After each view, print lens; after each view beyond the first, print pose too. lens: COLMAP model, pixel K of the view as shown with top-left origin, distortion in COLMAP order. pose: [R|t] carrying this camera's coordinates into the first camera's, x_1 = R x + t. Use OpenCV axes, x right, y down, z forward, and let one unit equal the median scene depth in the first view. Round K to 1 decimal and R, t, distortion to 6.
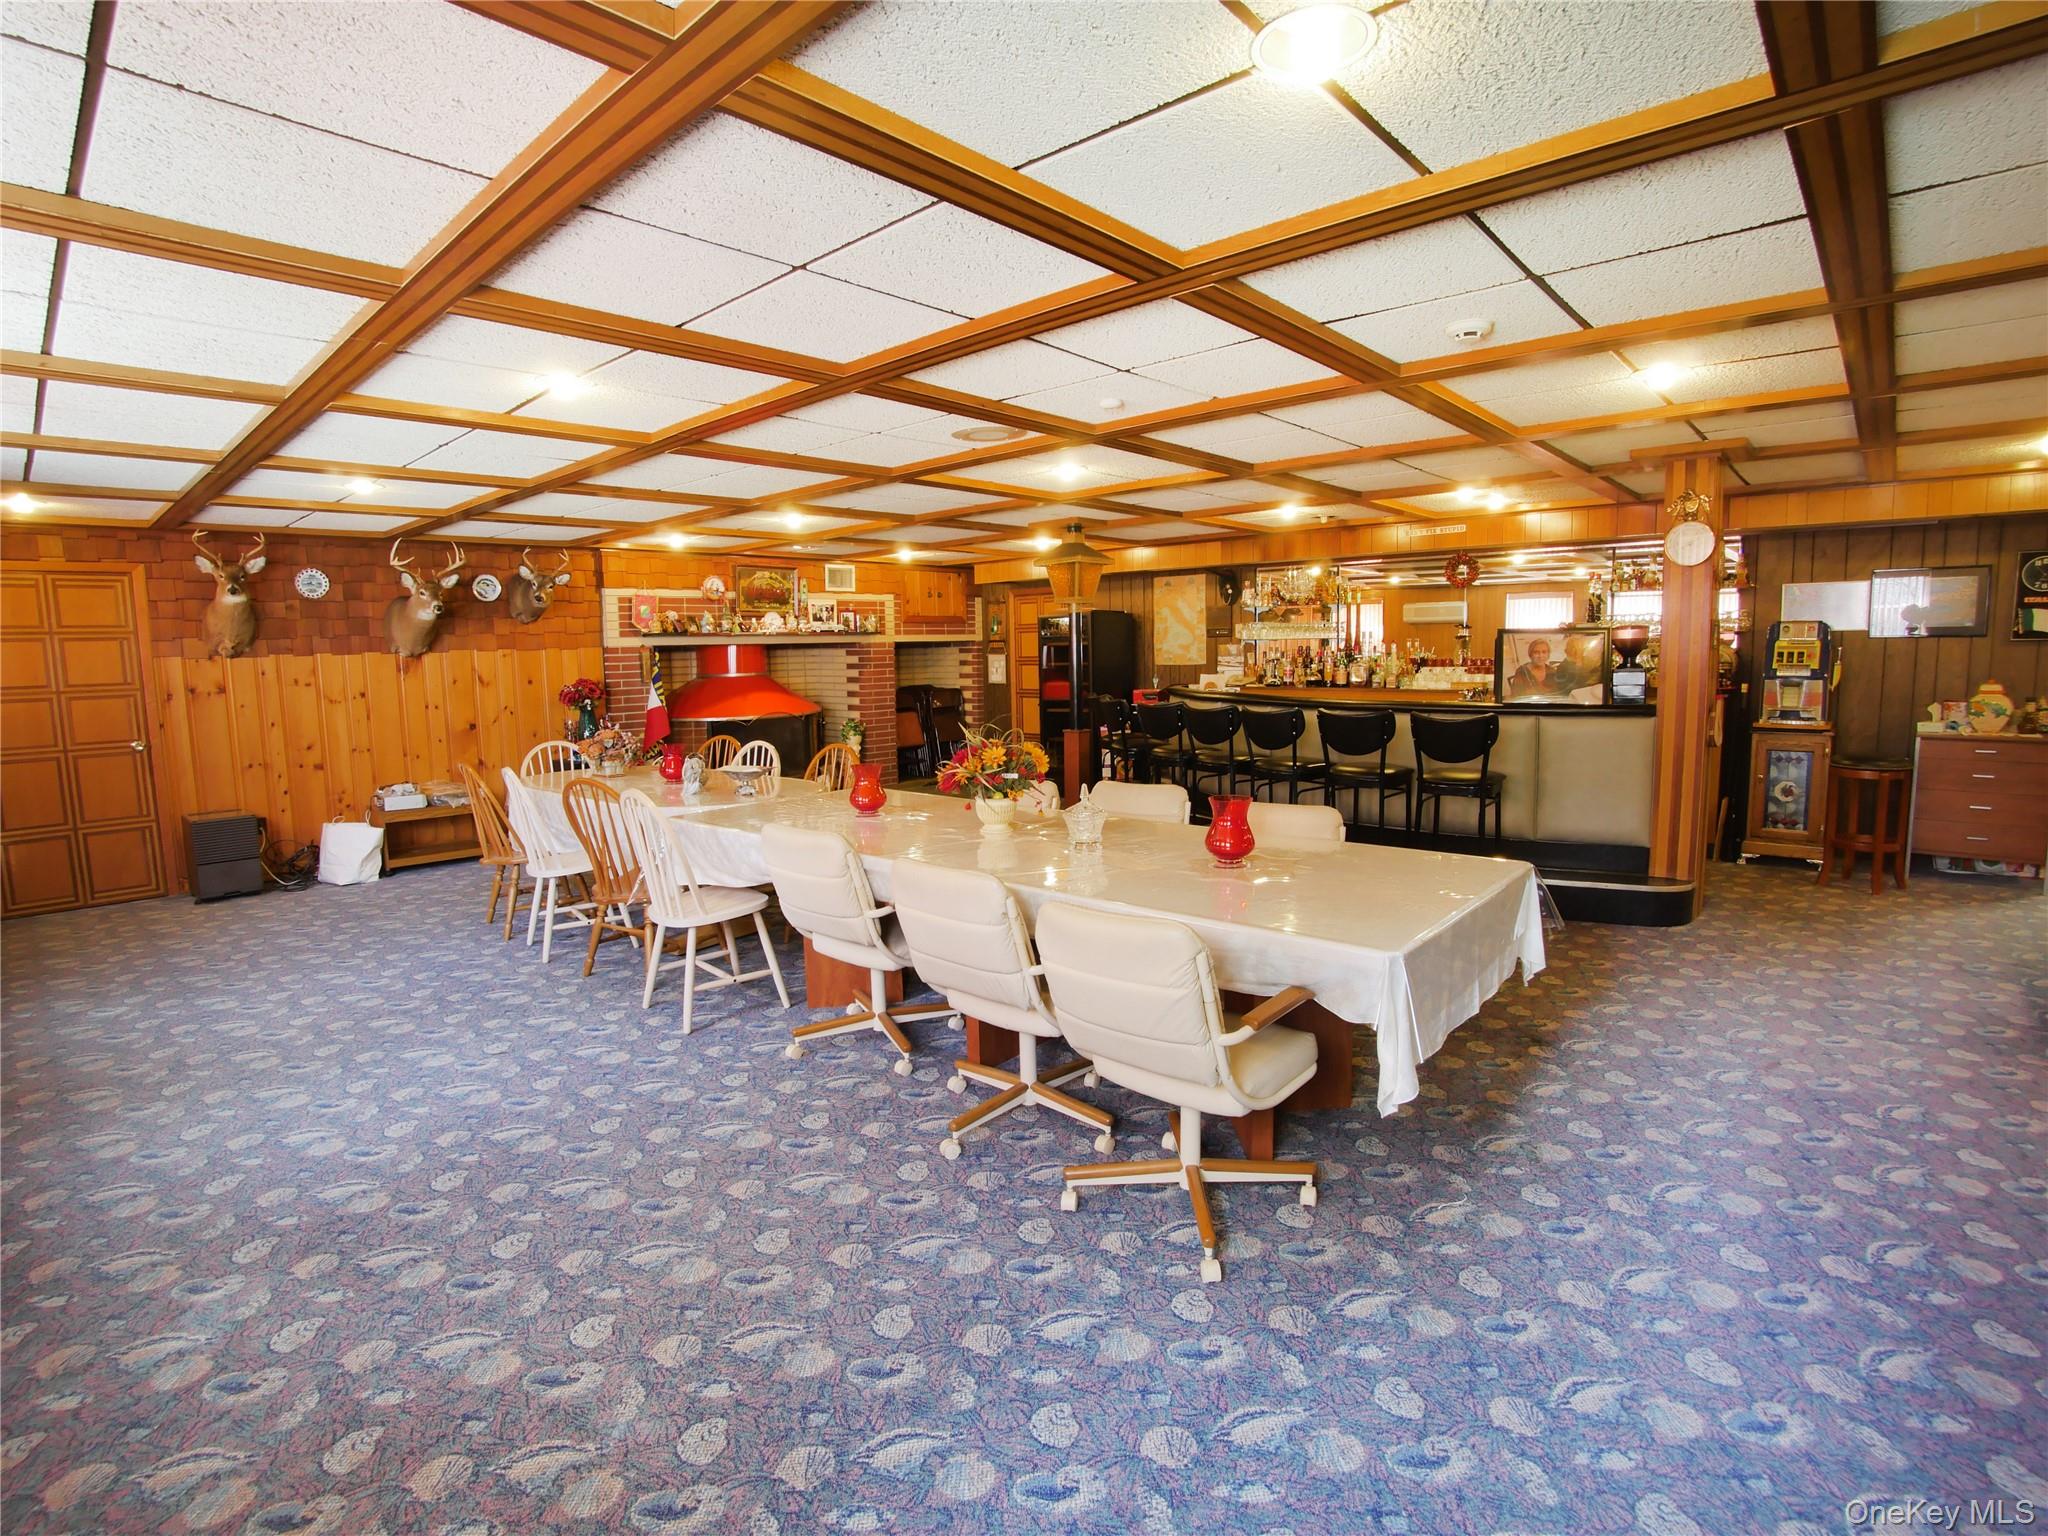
lens RADIAL K [[993.0, 0, 1028.4], [0, 993.0, 774.7], [0, 0, 1]] dist [-0.057129, 0.000457]
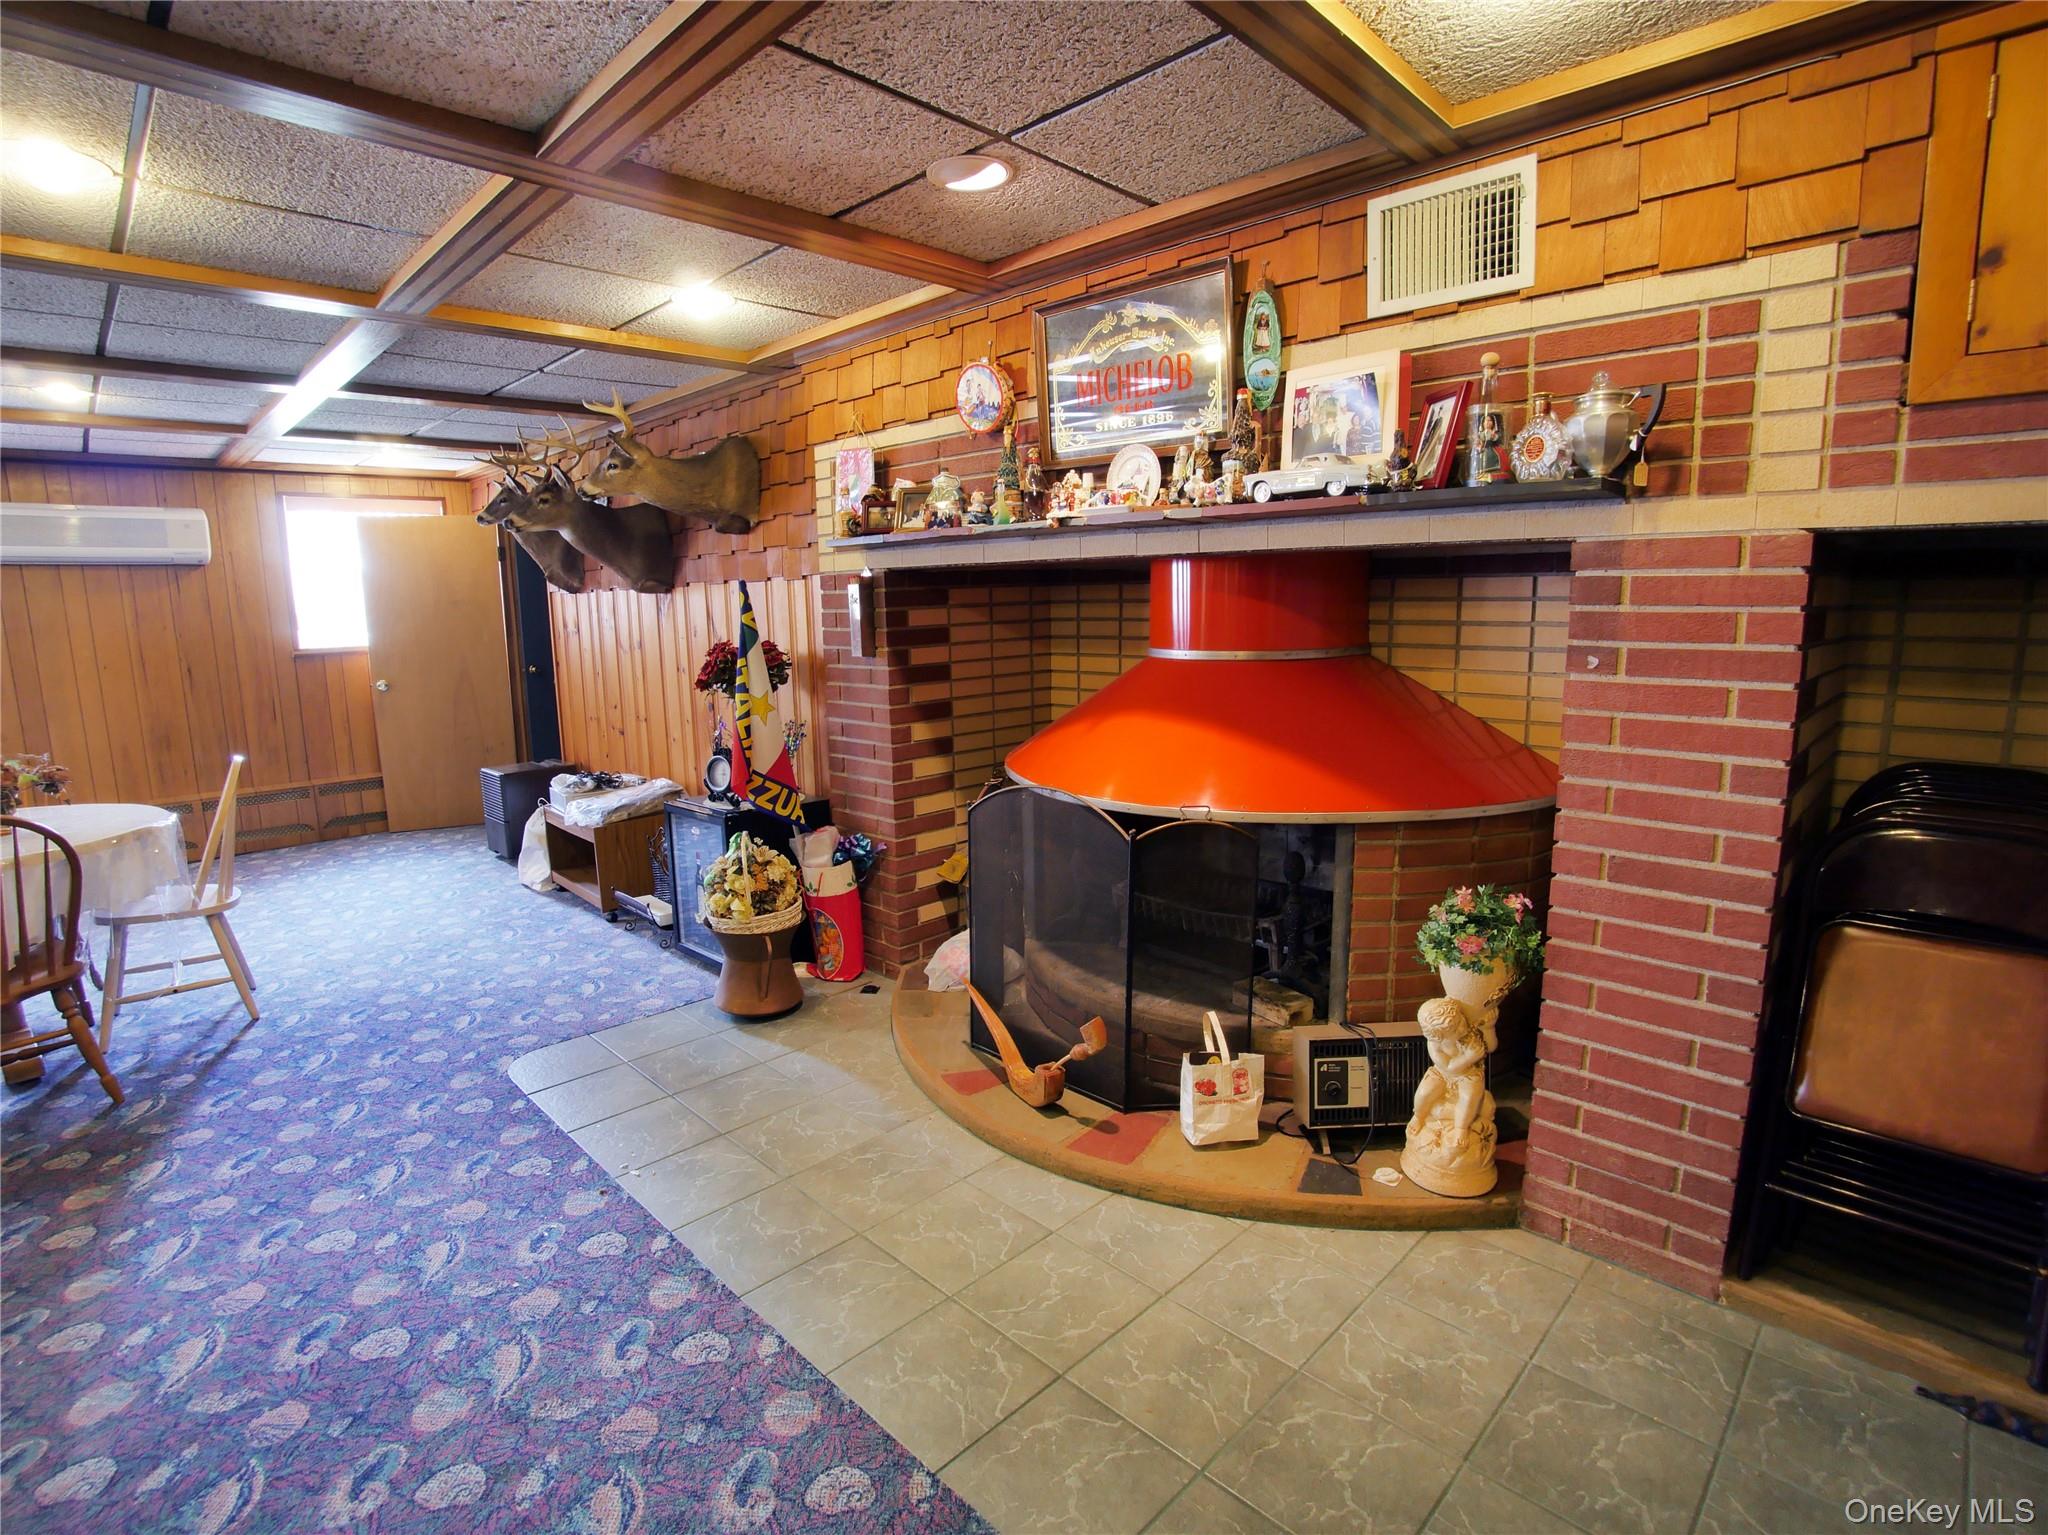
lens RADIAL K [[993.0, 0, 1030.7], [0, 993.0, 755.0], [0, 0, 1]] dist [-0.057129, 0.000457]
pose [[-0.032930, 0.178640, -0.983363, 0.090715], [-0.106422, 0.977677, 0.181170, -0.287755], [0.993776, 0.110618, -0.013183, 2.247761]]
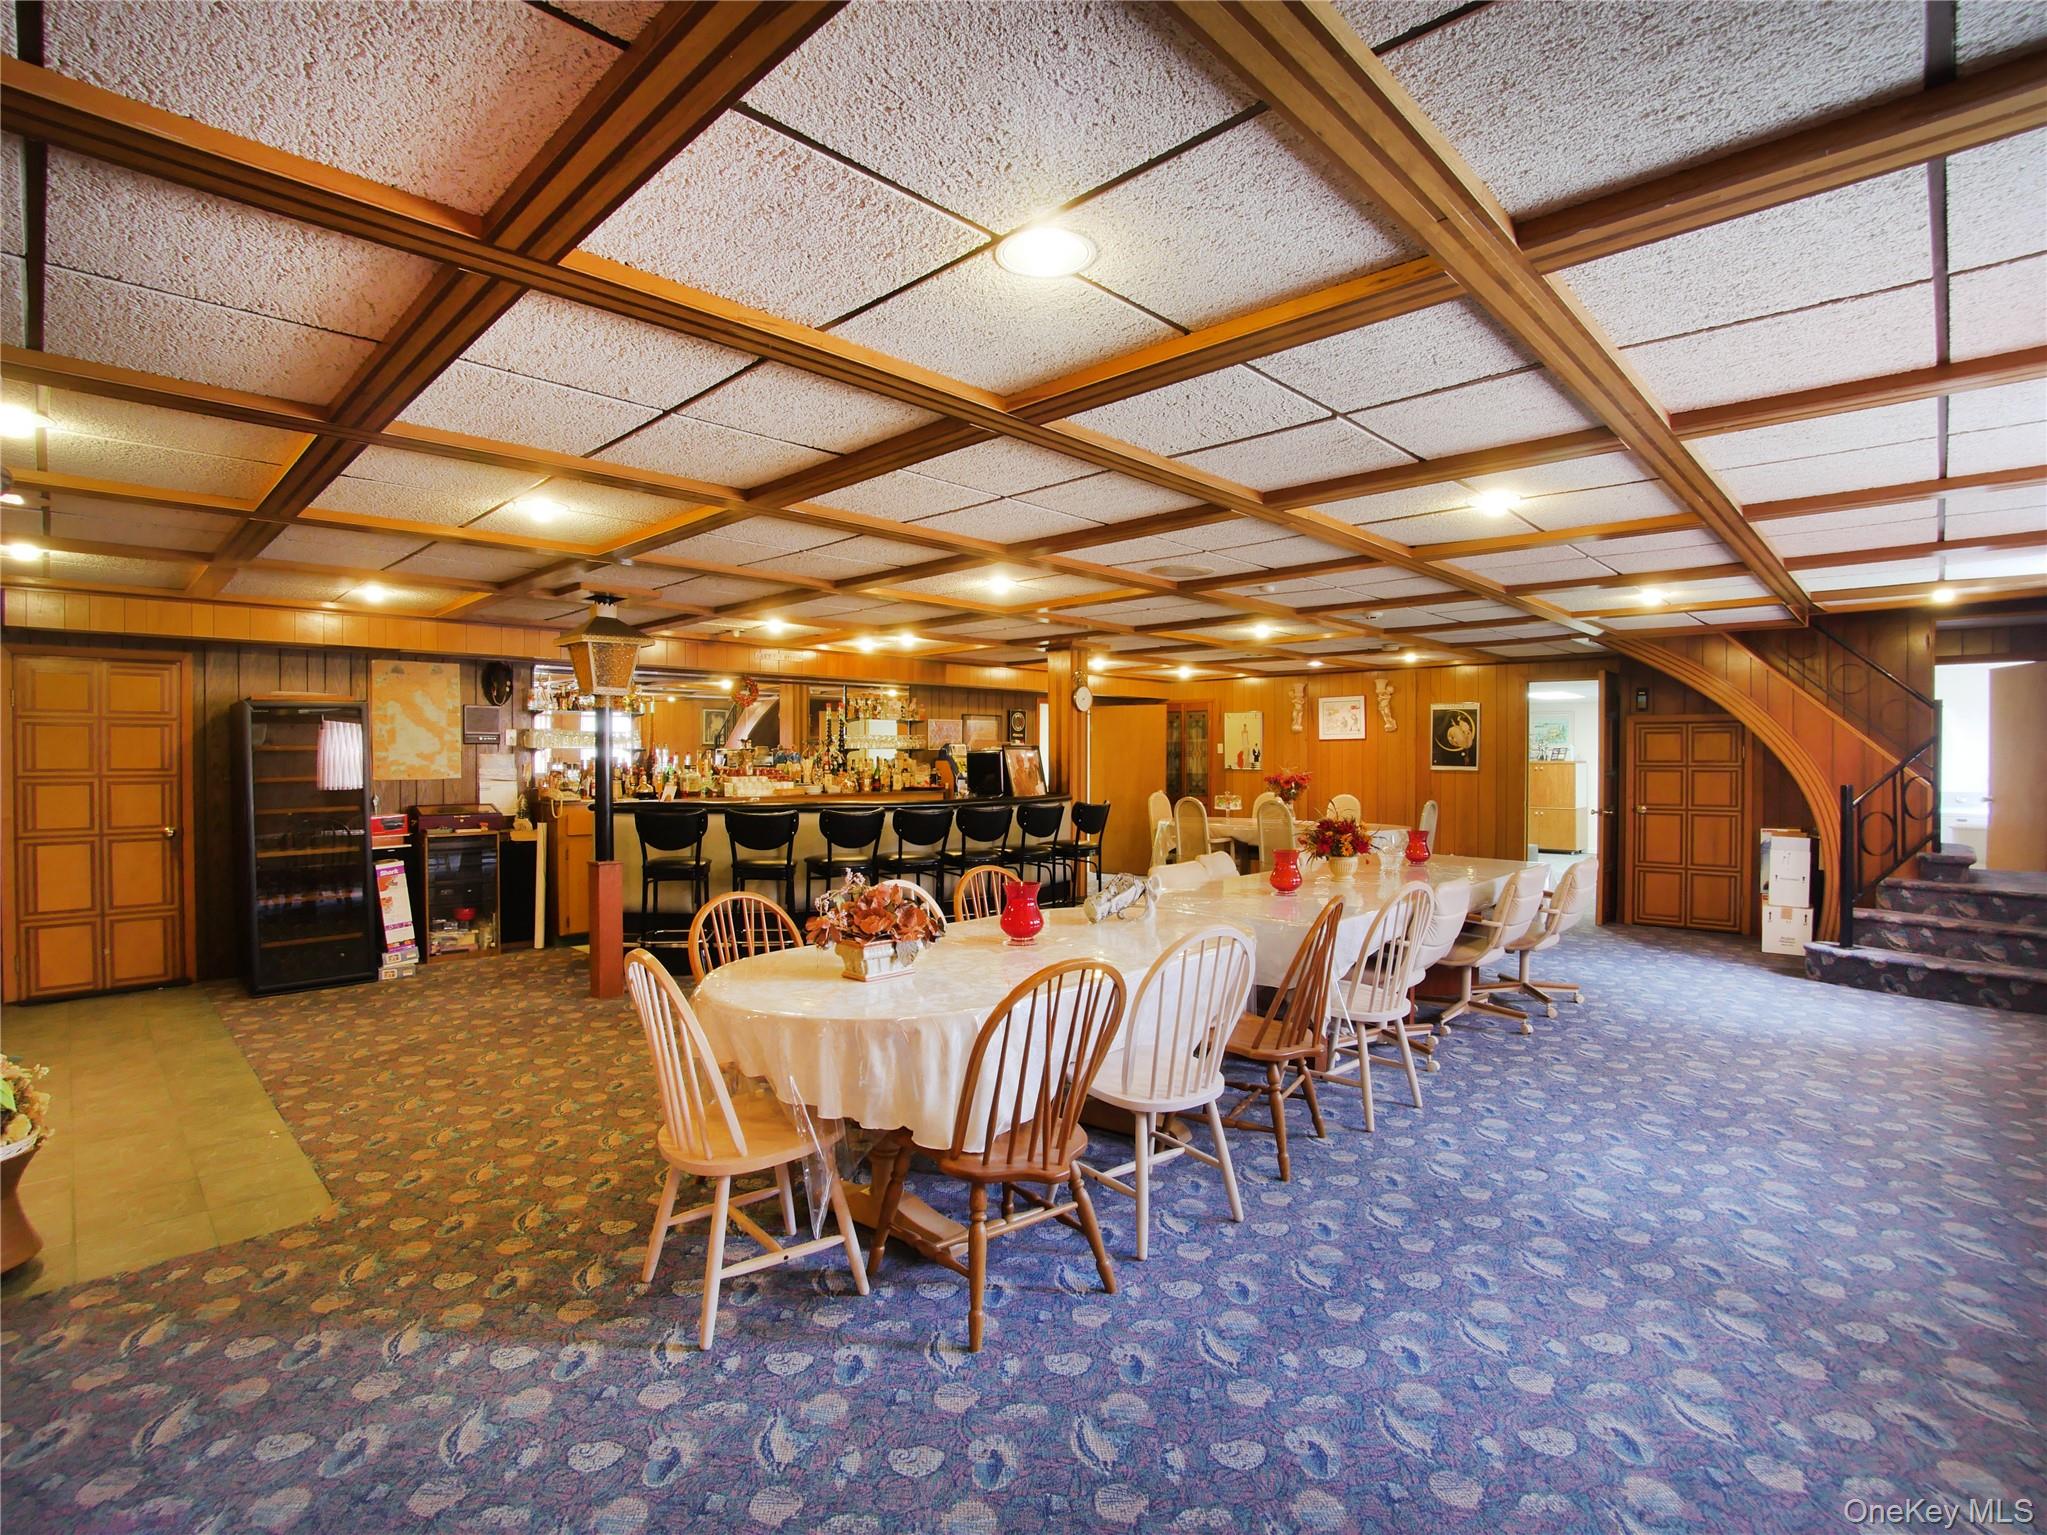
lens RADIAL K [[992.5, 0, 1018.0], [0, 992.5, 761.7], [0, 0, 1]] dist [-0.057129, 0.000457]
pose [[0.036438, 0.019806, 0.999140, -1.322978], [0.125735, 0.991768, -0.024246, -0.120817], [-0.991394, 0.126510, 0.033648, 1.262022]]
